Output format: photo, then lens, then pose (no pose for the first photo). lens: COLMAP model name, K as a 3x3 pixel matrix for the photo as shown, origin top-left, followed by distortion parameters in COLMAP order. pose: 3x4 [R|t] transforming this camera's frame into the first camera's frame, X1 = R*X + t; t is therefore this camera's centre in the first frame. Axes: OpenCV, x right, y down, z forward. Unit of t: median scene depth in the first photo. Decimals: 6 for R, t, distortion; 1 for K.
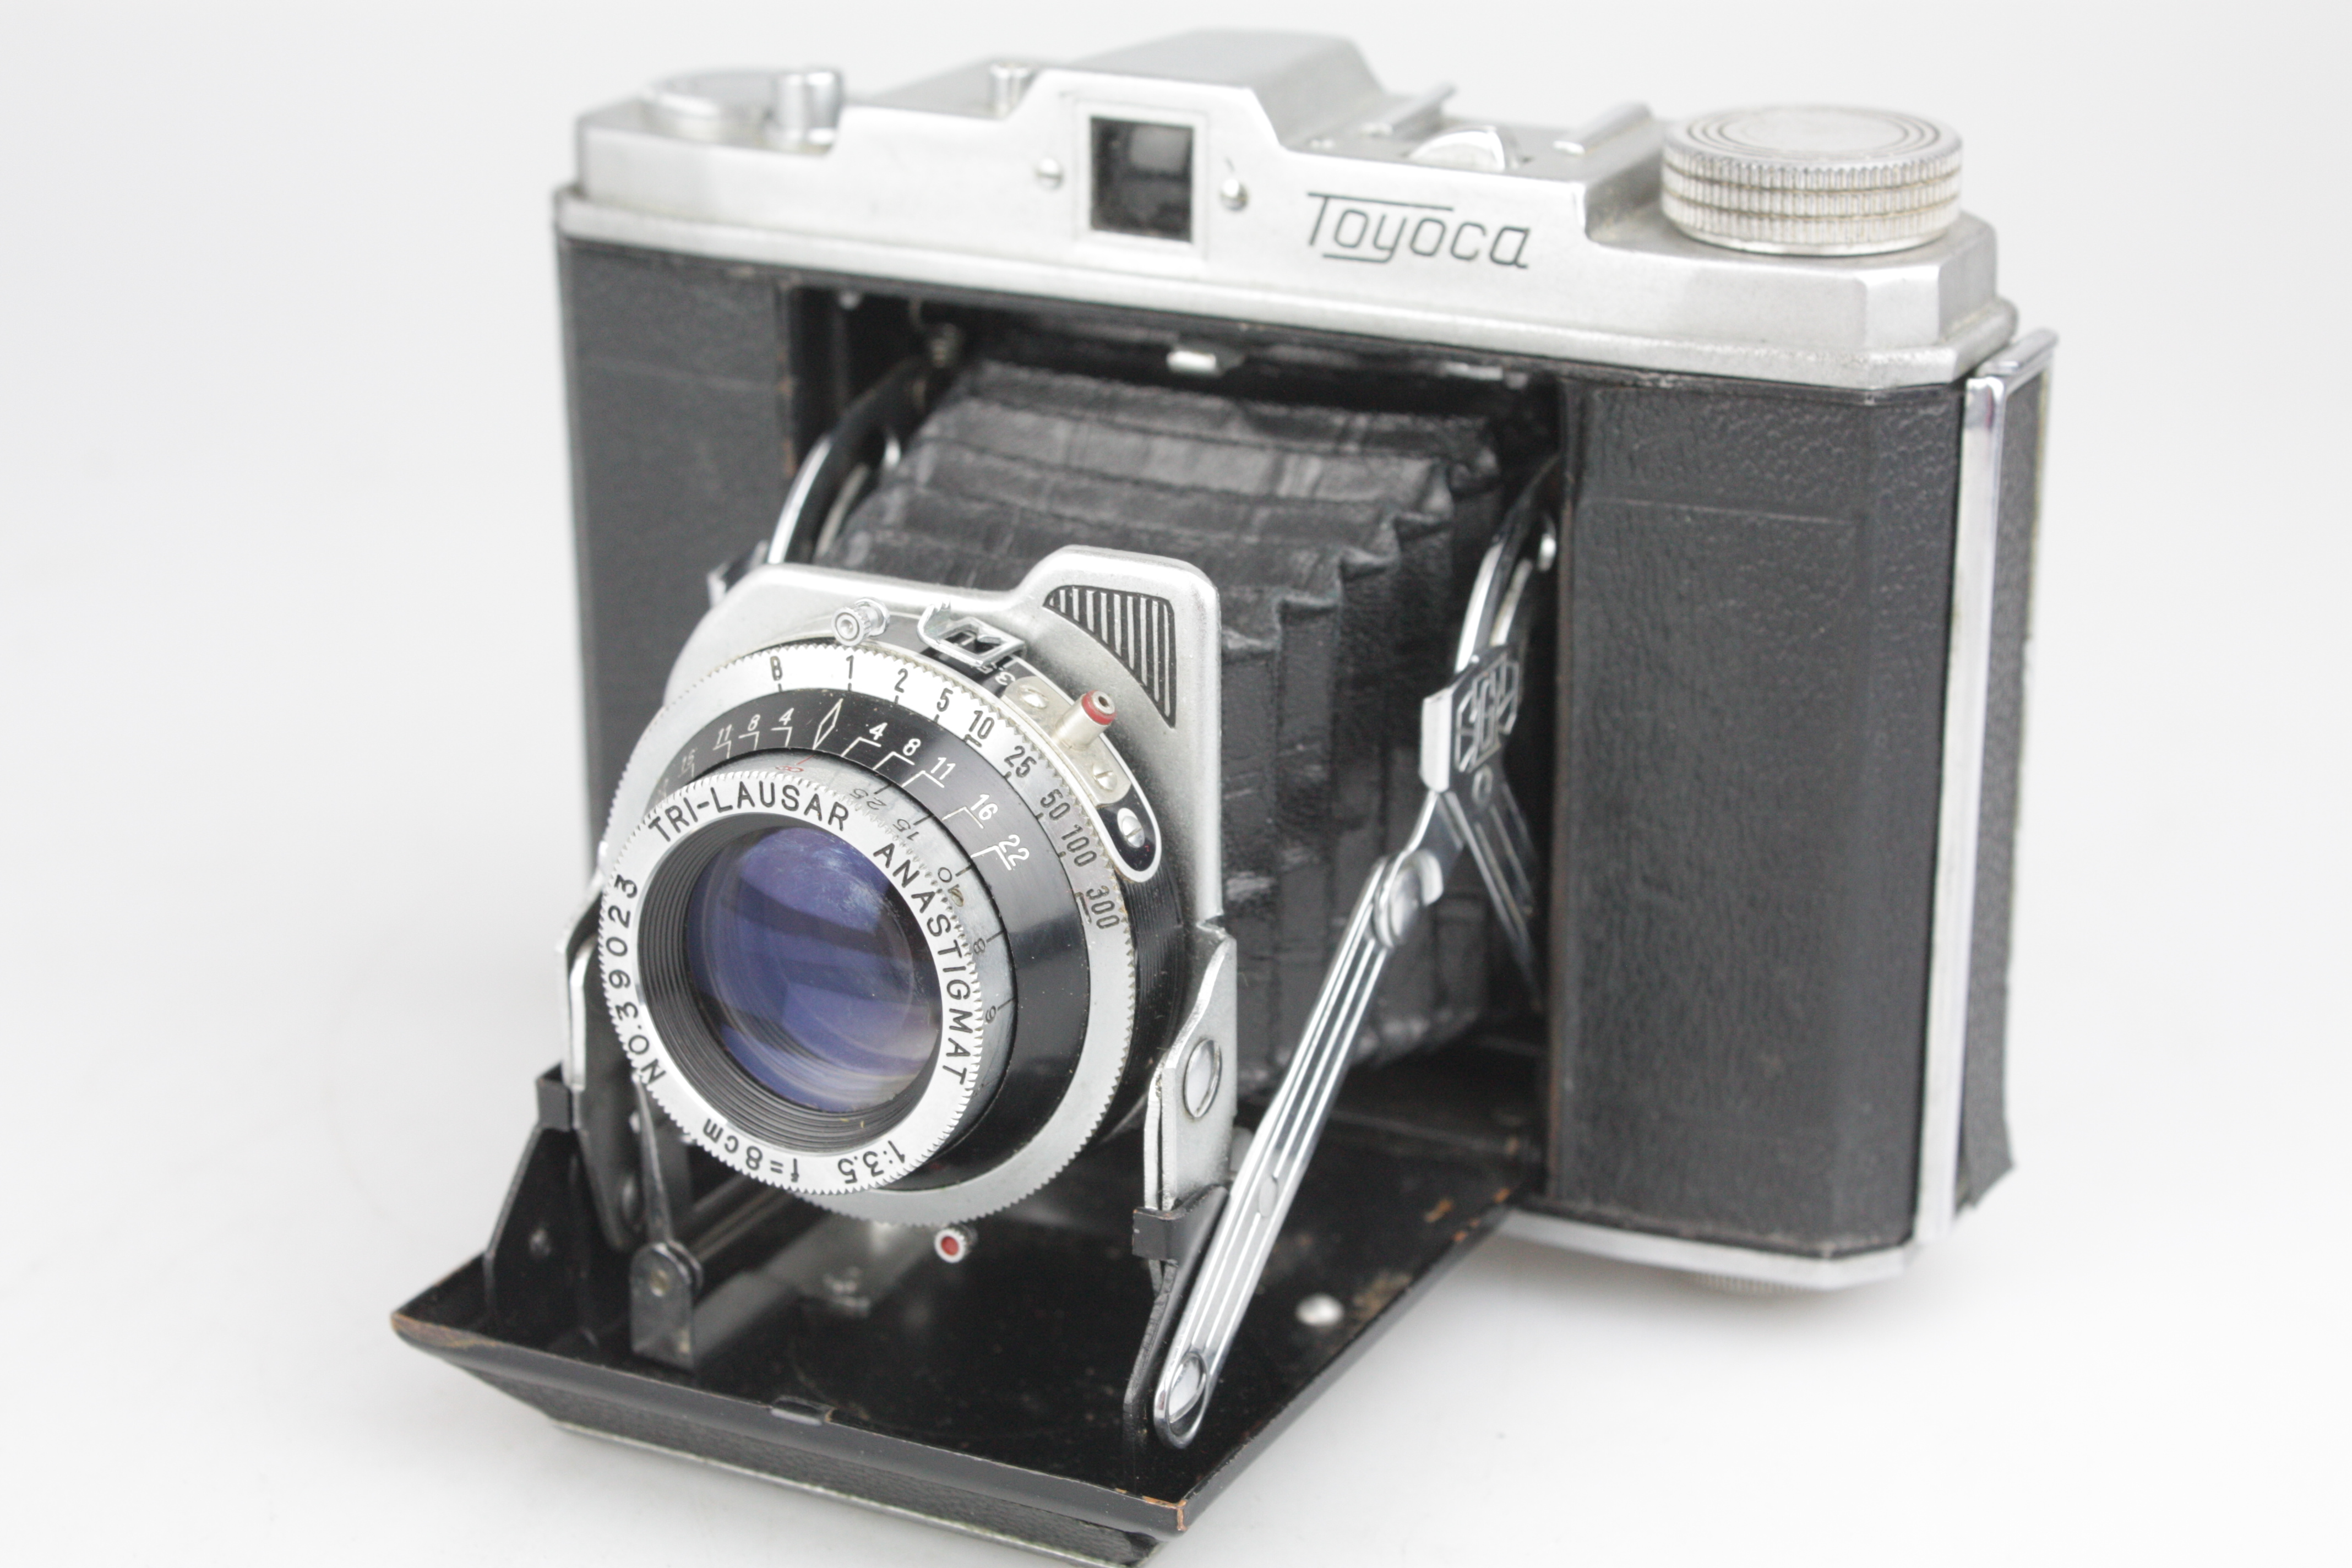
lens RADIAL K [[4295.9, 0, 1176.0], [0, 4295.9, 784.0], [0, 0, 1]] dist [-0.034477, -0.124618]
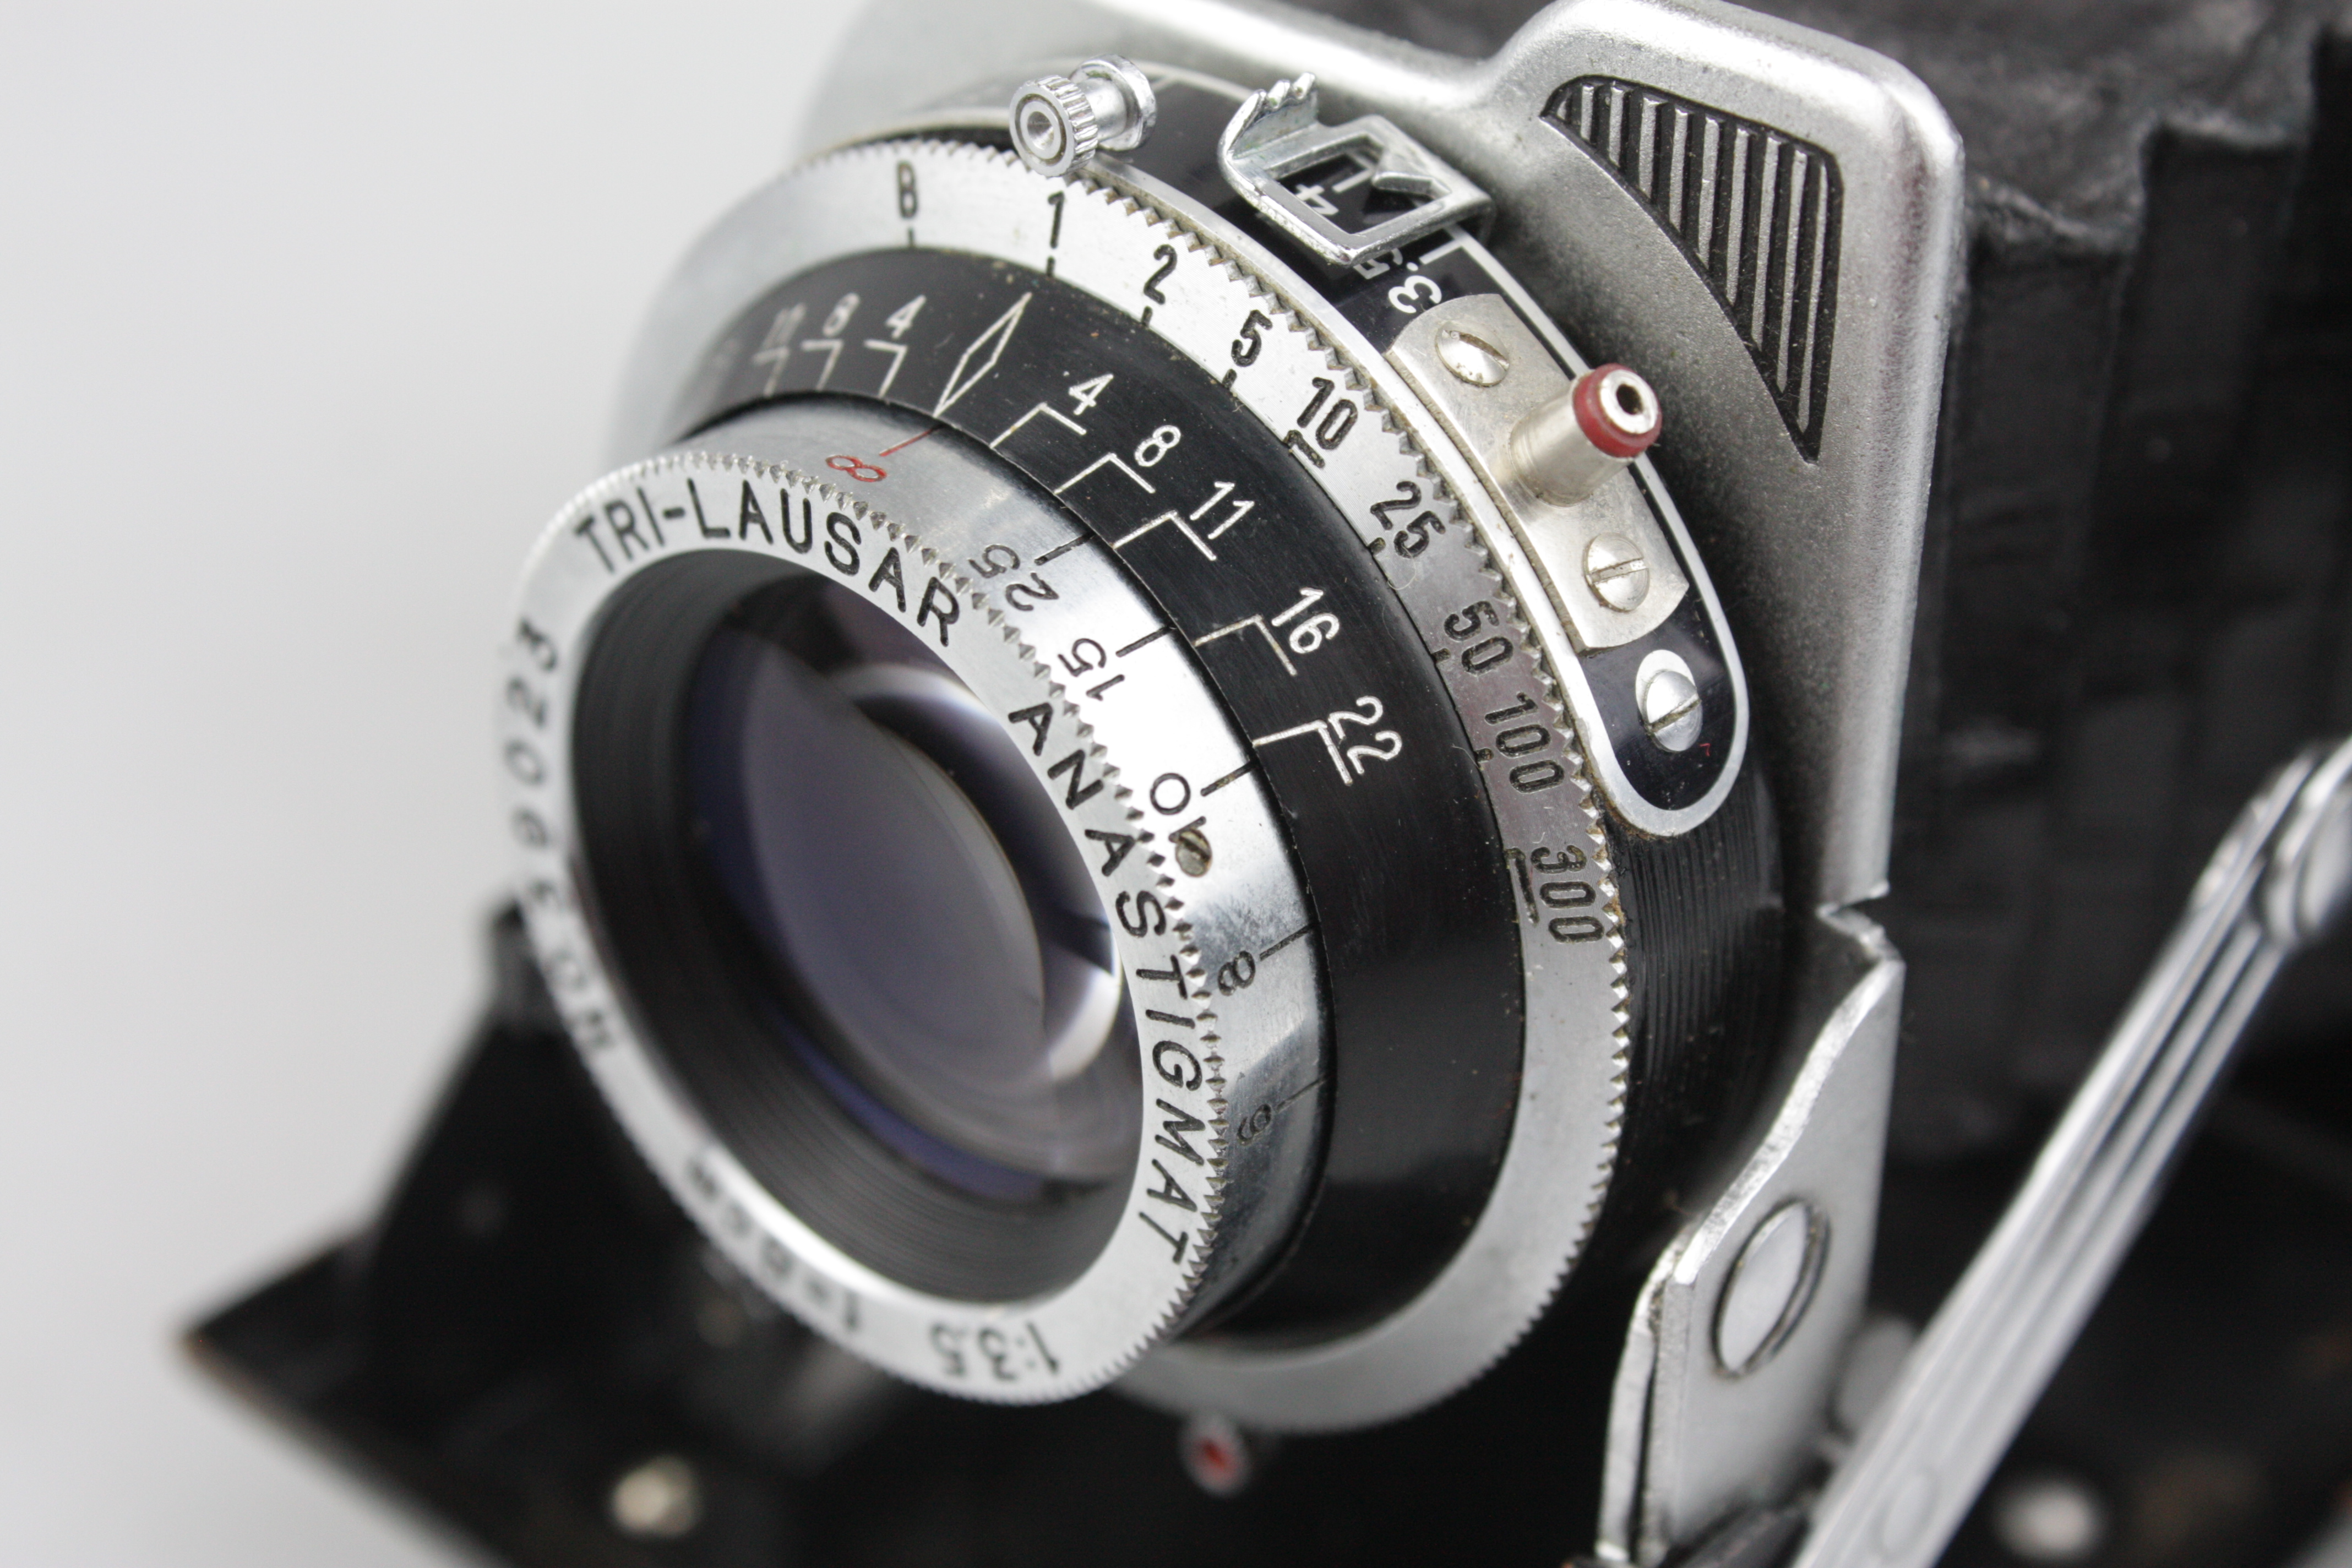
lens RADIAL K [[4295.9, 0, 1176.0], [0, 4295.9, 784.0], [0, 0, 1]] dist [-0.034477, -0.124618]
pose [[0.966326, 0.147823, -0.210624, 0.031513], [-0.098539, 0.968713, 0.227784, -0.070752], [0.237706, -0.199359, 0.950659, 0.599955]]
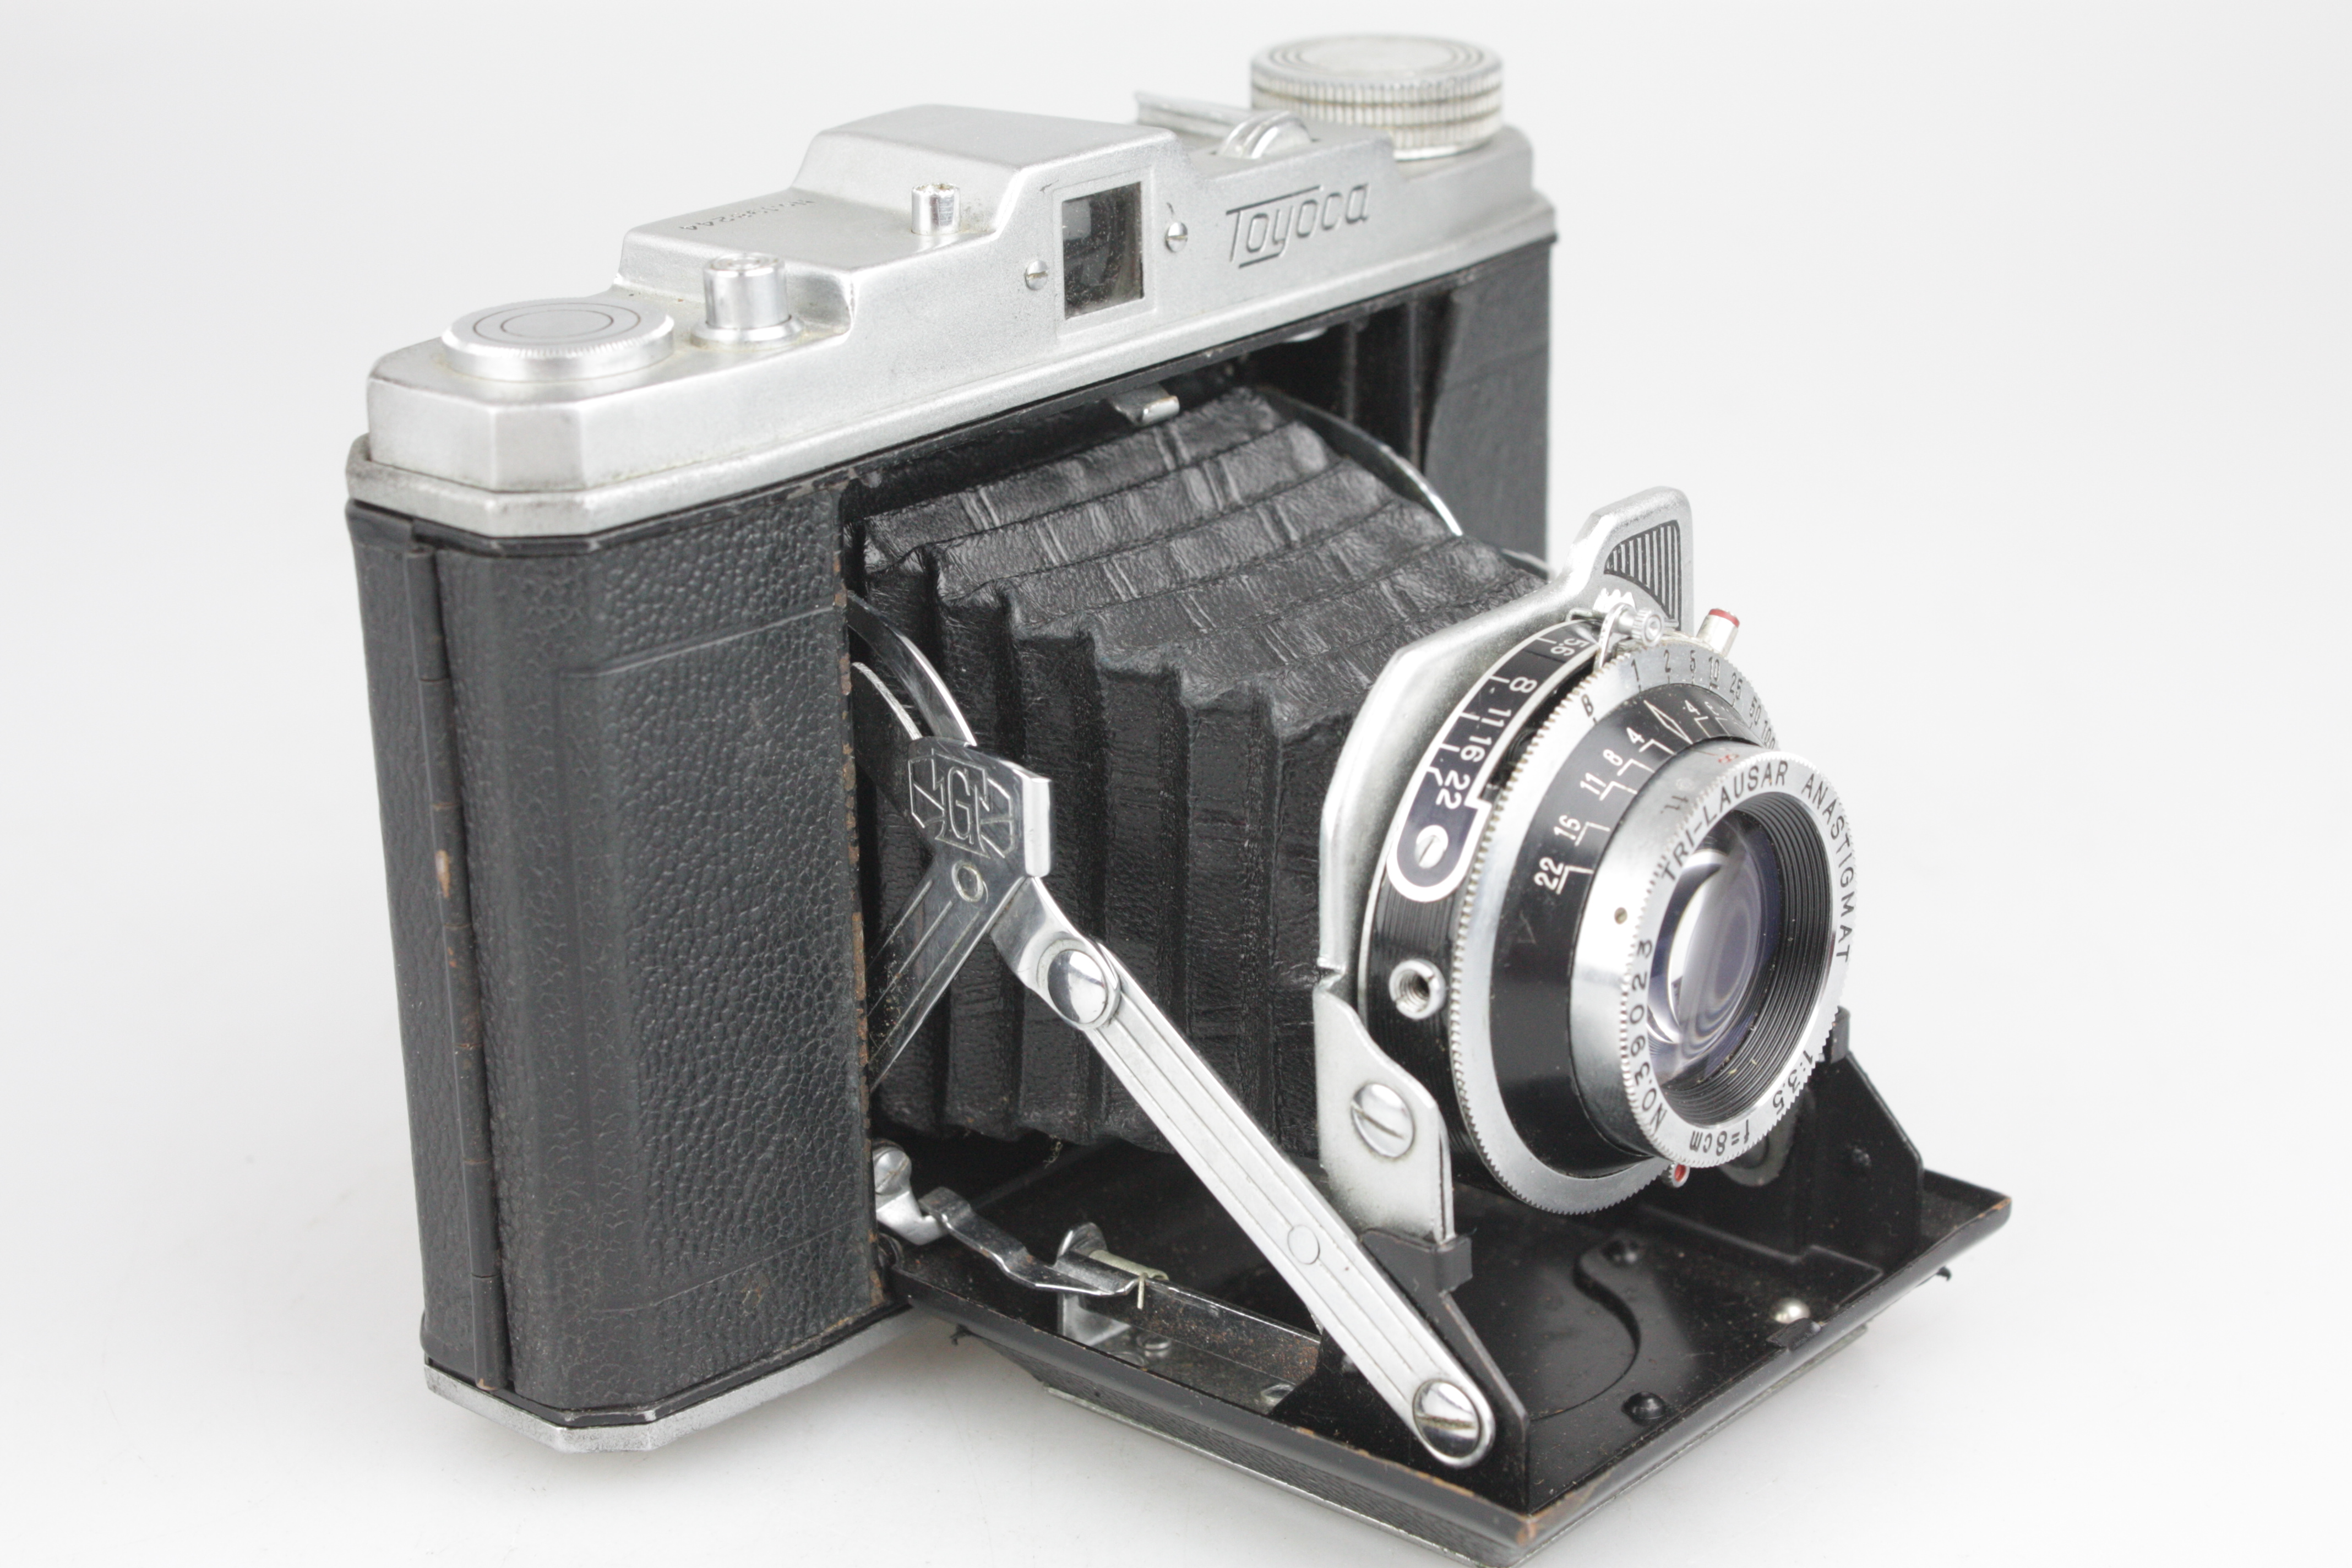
lens RADIAL K [[4229.4, 0, 1178.5], [0, 4229.4, 846.3], [0, 0, 1]] dist [0.002819, -0.024487]
pose [[0.238009, -0.354595, 0.904220, -1.059682], [0.346296, 0.900771, 0.262090, -0.300288], [-0.907431, 0.250748, 0.337186, 0.768715]]
